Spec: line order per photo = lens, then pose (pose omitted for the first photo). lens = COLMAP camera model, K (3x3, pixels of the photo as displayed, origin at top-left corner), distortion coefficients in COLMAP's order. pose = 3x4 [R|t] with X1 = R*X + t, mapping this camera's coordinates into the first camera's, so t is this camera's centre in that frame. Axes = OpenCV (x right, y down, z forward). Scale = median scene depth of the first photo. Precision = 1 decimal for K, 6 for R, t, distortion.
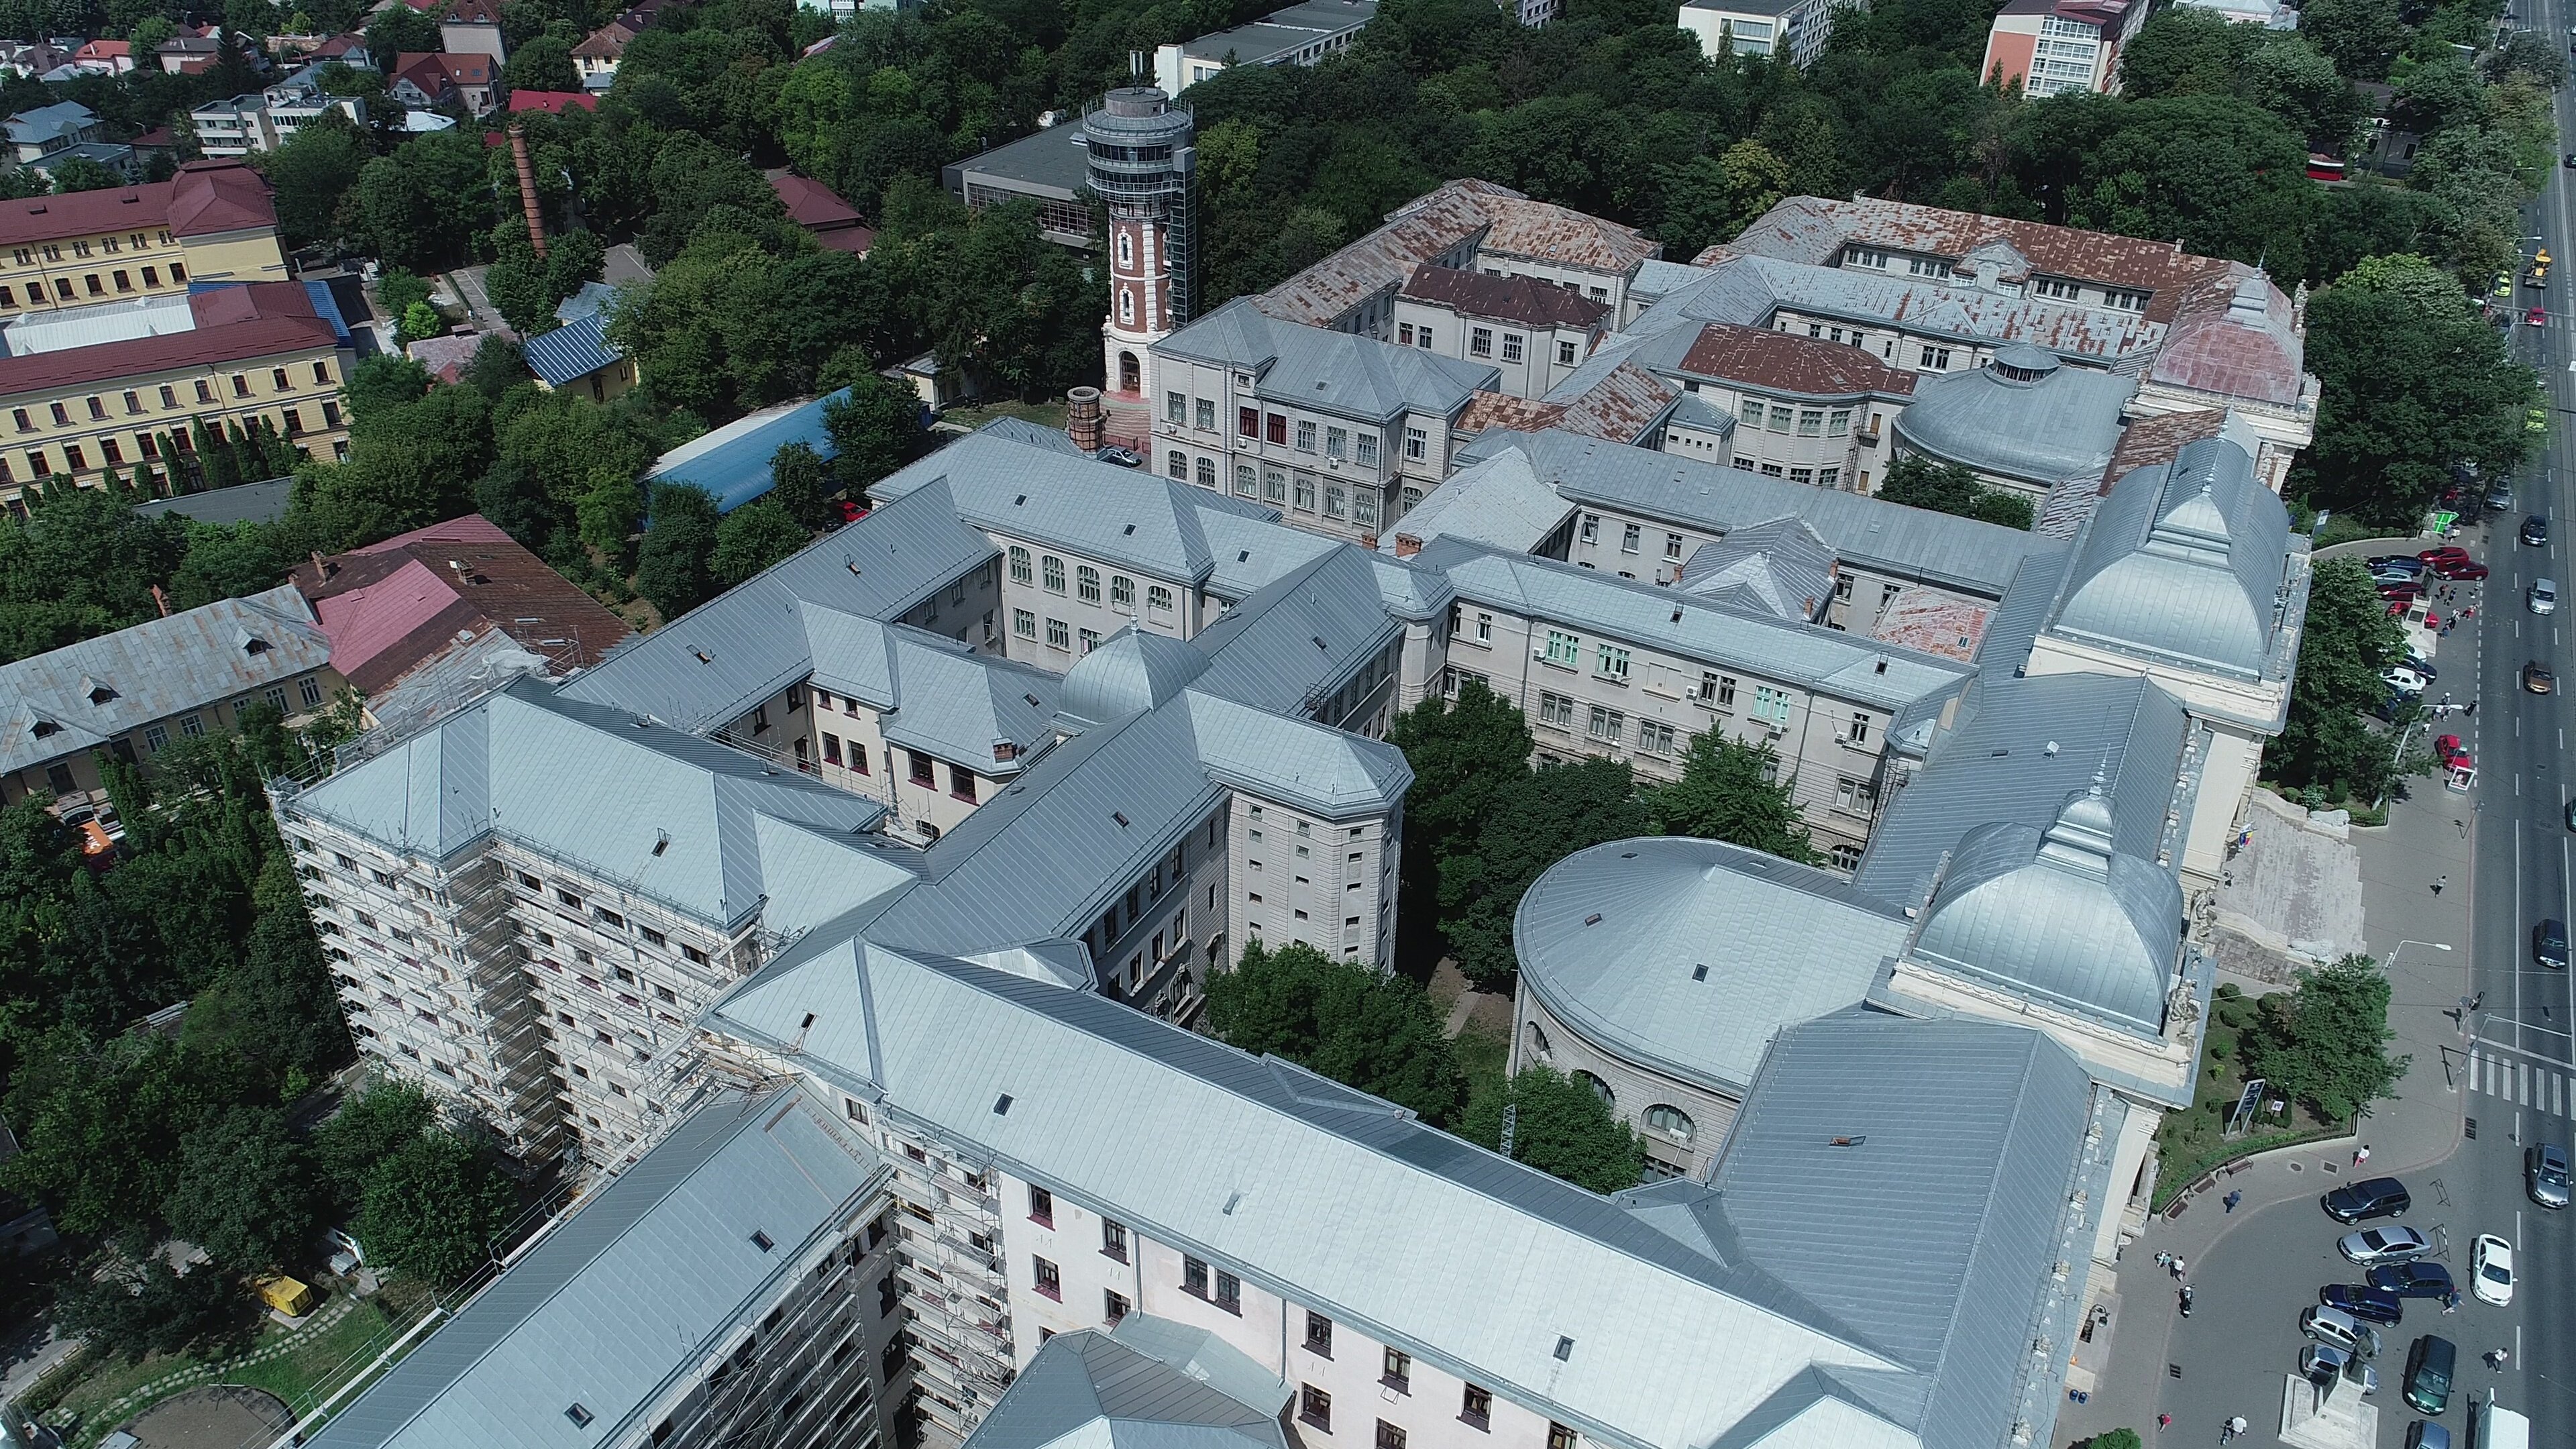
lens RADIAL K [[1807.7, 0, 1288.0], [0, 1807.7, 724.5], [0, 0, 1]] dist [0.001345, -0.002400]
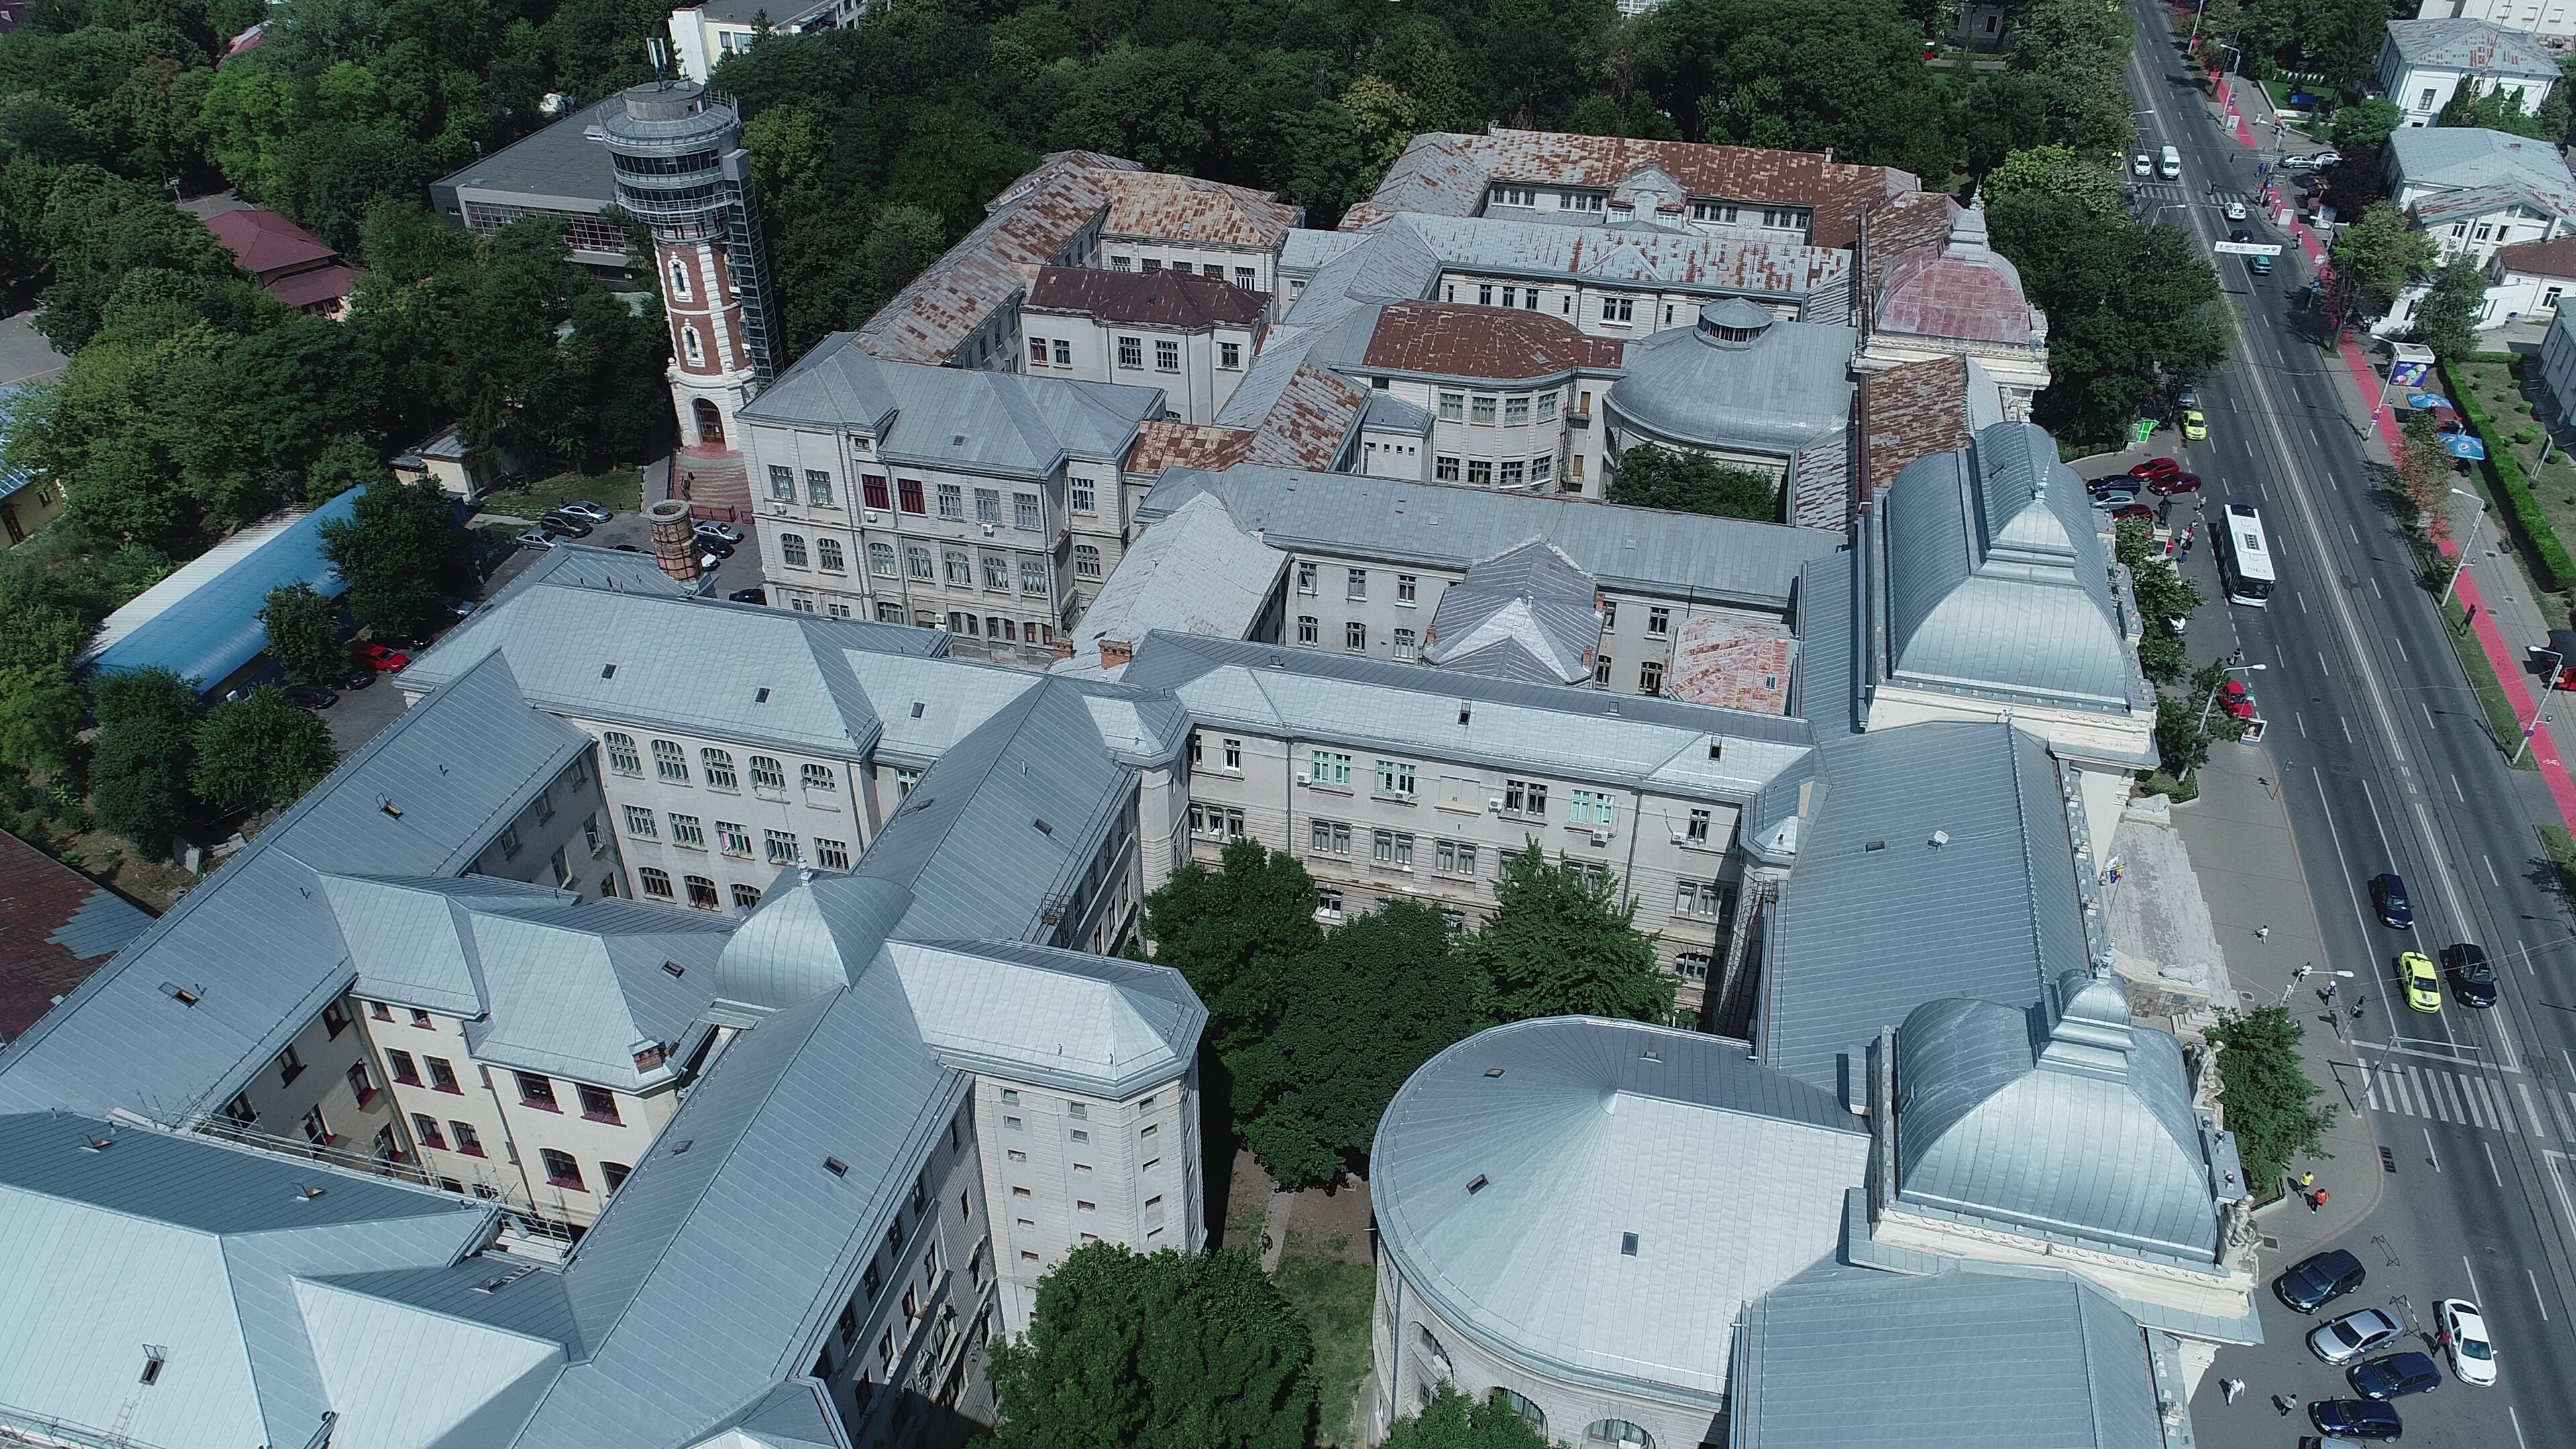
lens RADIAL K [[1807.7, 0, 1288.0], [0, 1807.7, 724.5], [0, 0, 1]] dist [0.001345, -0.002400]
pose [[0.967762, -0.154638, 0.198807, -0.020062], [0.145181, 0.987499, 0.061387, -0.085934], [-0.205814, -0.030545, 0.978114, 0.151358]]
